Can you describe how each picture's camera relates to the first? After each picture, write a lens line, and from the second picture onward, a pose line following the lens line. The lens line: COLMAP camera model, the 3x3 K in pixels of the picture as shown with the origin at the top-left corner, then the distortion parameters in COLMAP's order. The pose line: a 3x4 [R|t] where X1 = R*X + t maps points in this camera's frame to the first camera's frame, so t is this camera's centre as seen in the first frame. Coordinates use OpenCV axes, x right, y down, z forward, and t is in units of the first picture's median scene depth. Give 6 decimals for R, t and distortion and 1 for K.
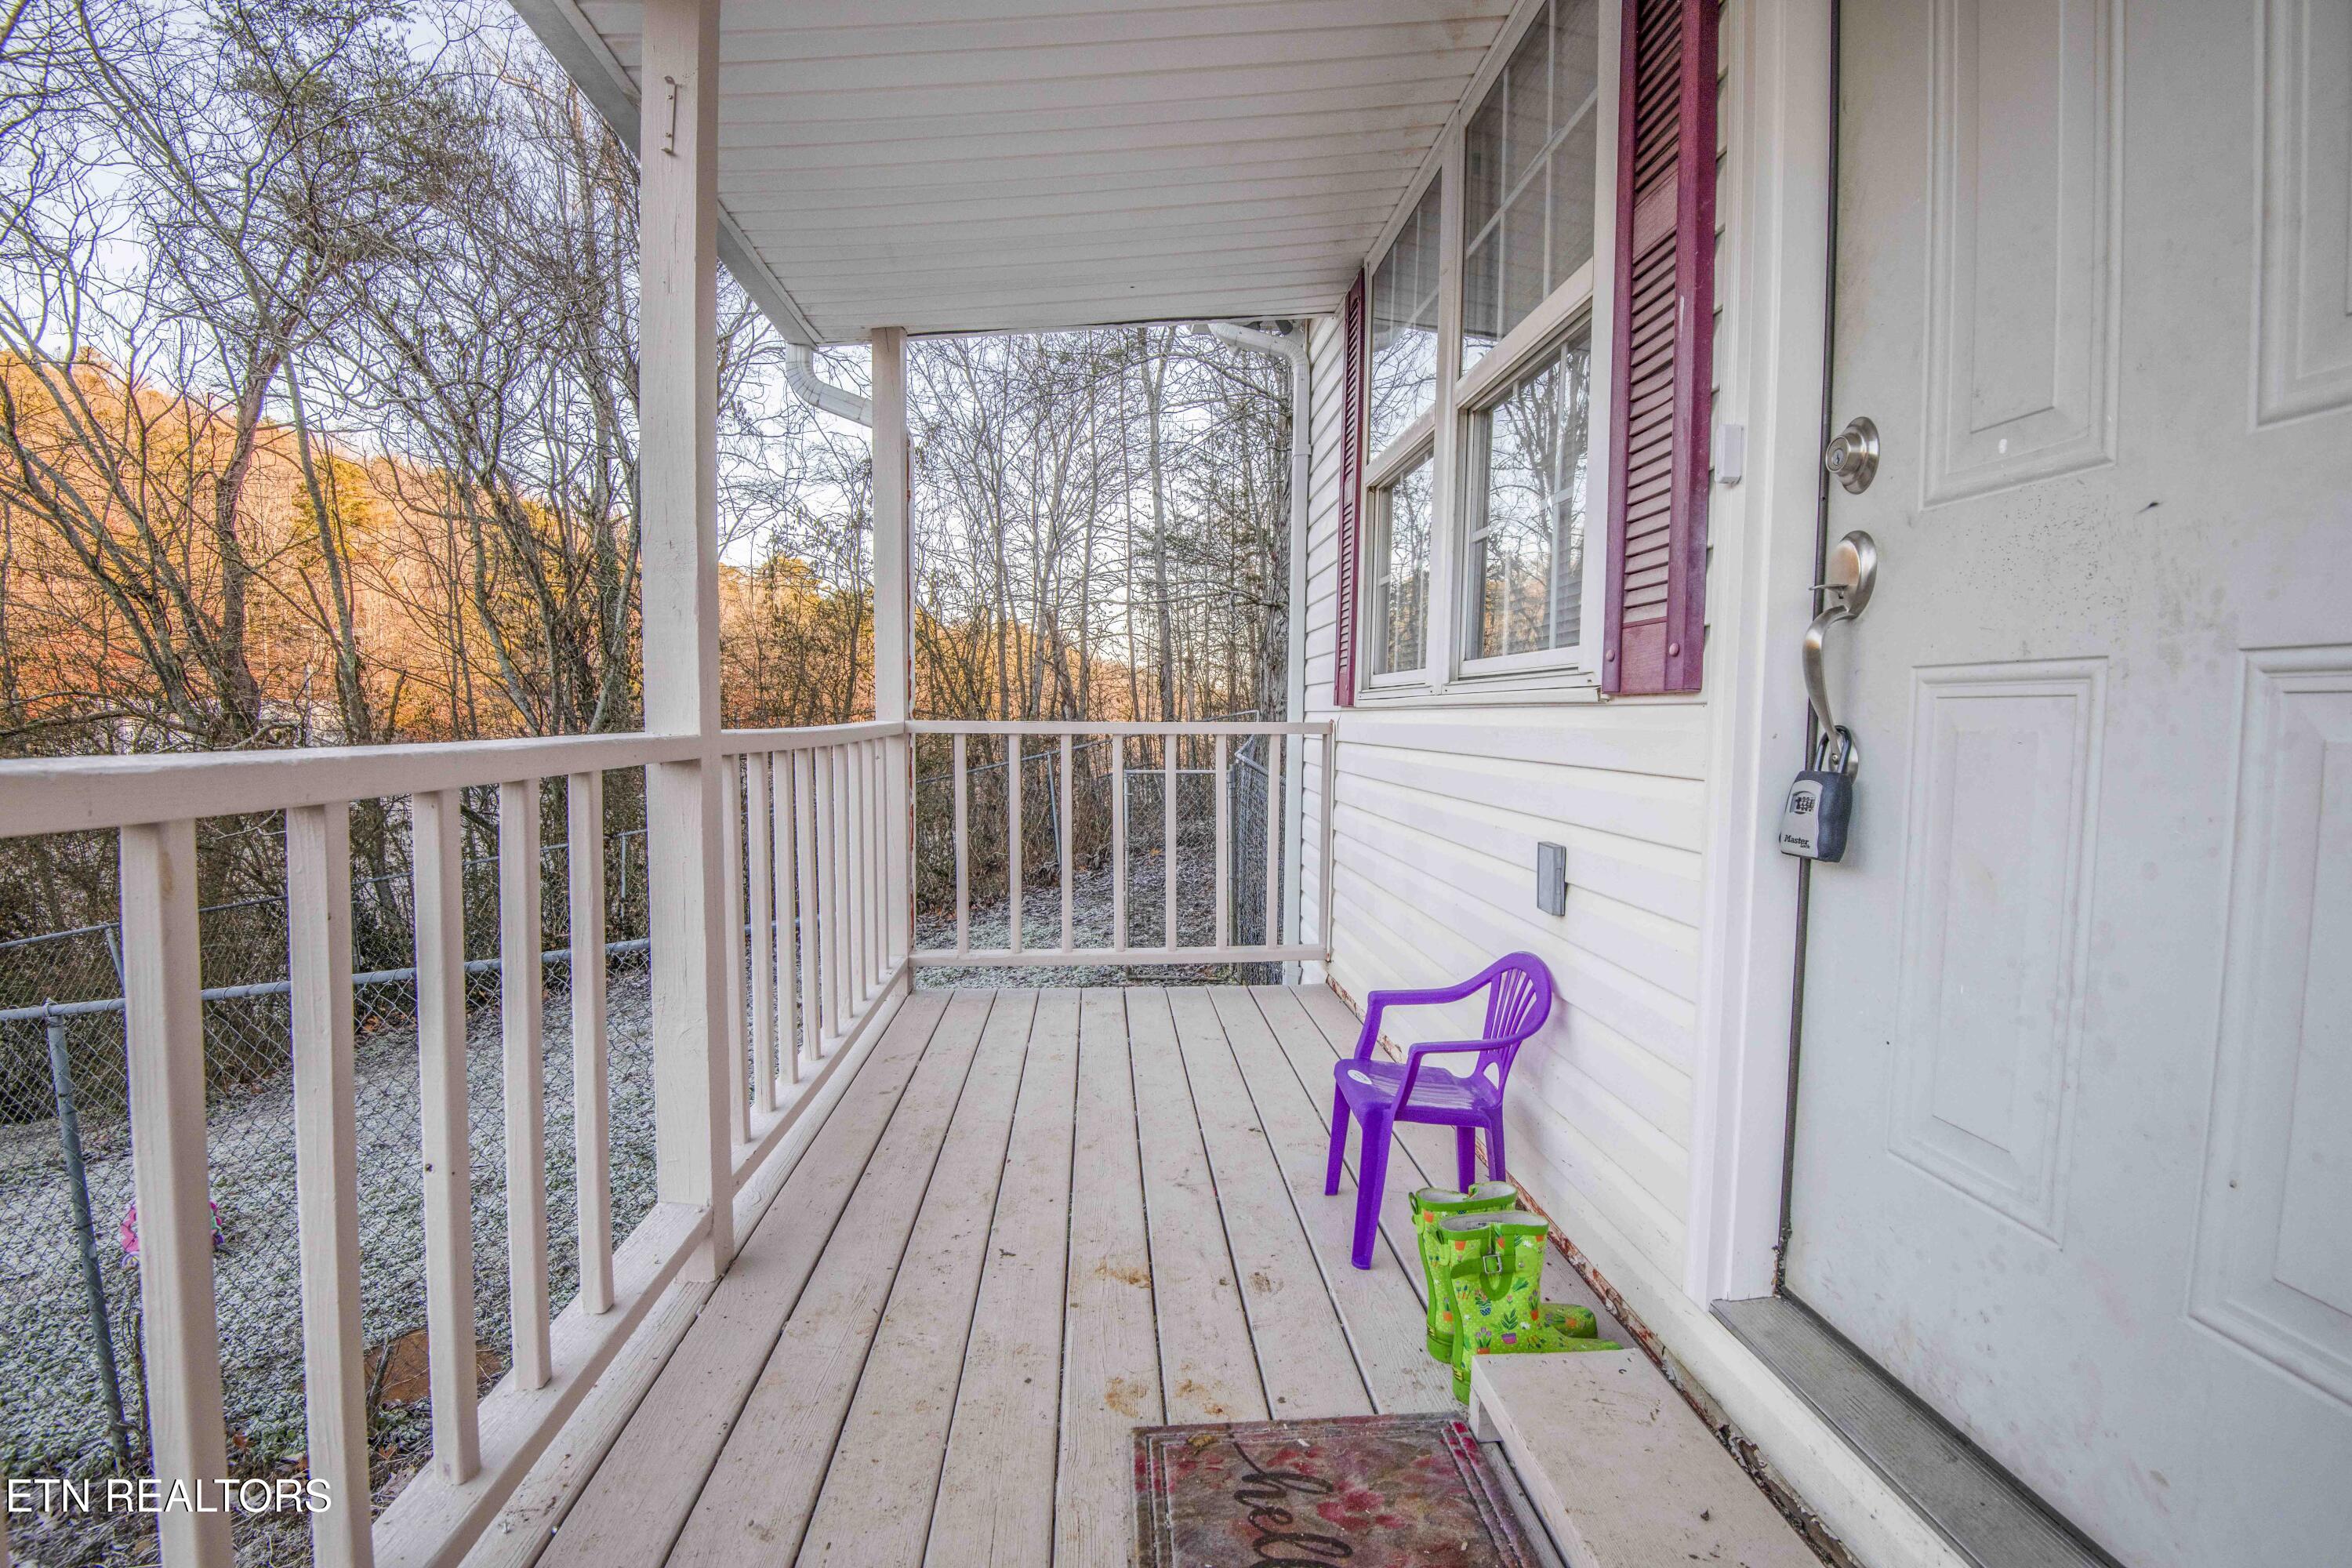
lens RADIAL K [[1105.5, 0, 1182.2], [0, 1105.5, 778.0], [0, 0, 1]] dist [-0.025361, -0.006986]
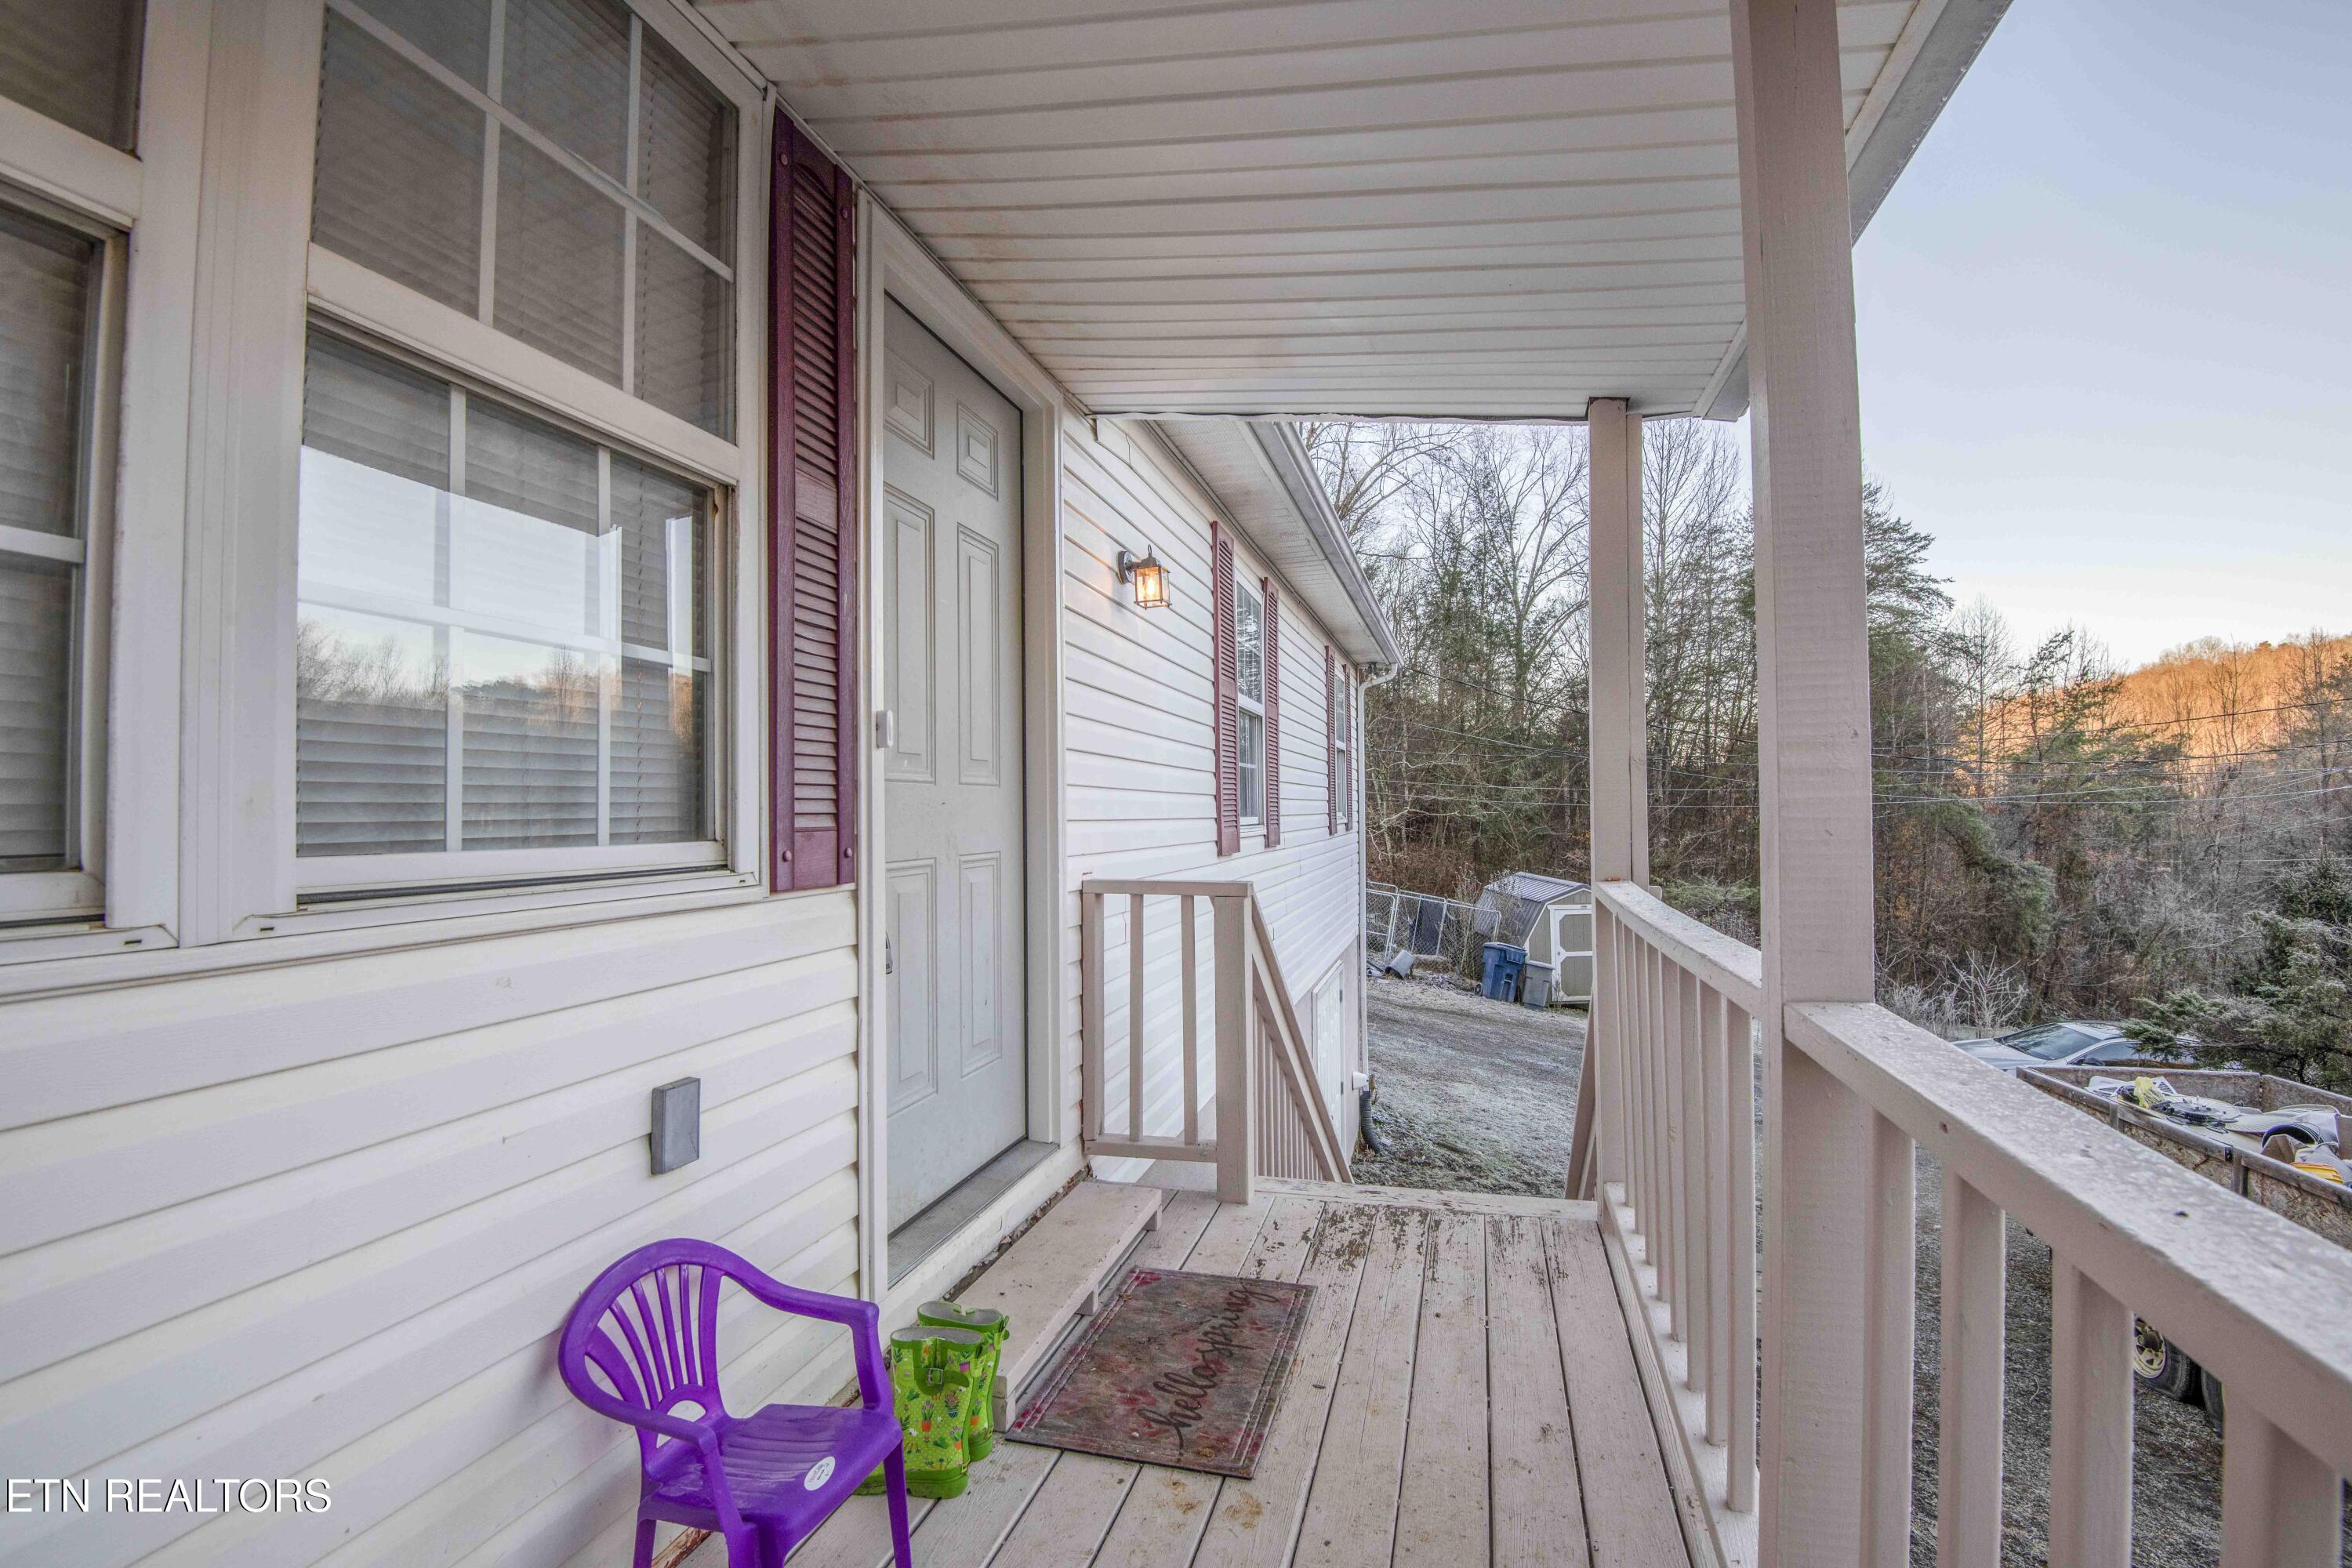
lens RADIAL K [[1105.5, 0, 1182.2], [0, 1105.5, 778.0], [0, 0, 1]] dist [-0.025361, -0.006986]
pose [[-0.944496, 0.001873, 0.328518, -0.374754], [0.012114, 0.999502, 0.029130, -0.240992], [-0.328300, 0.031493, -0.944048, 2.124893]]
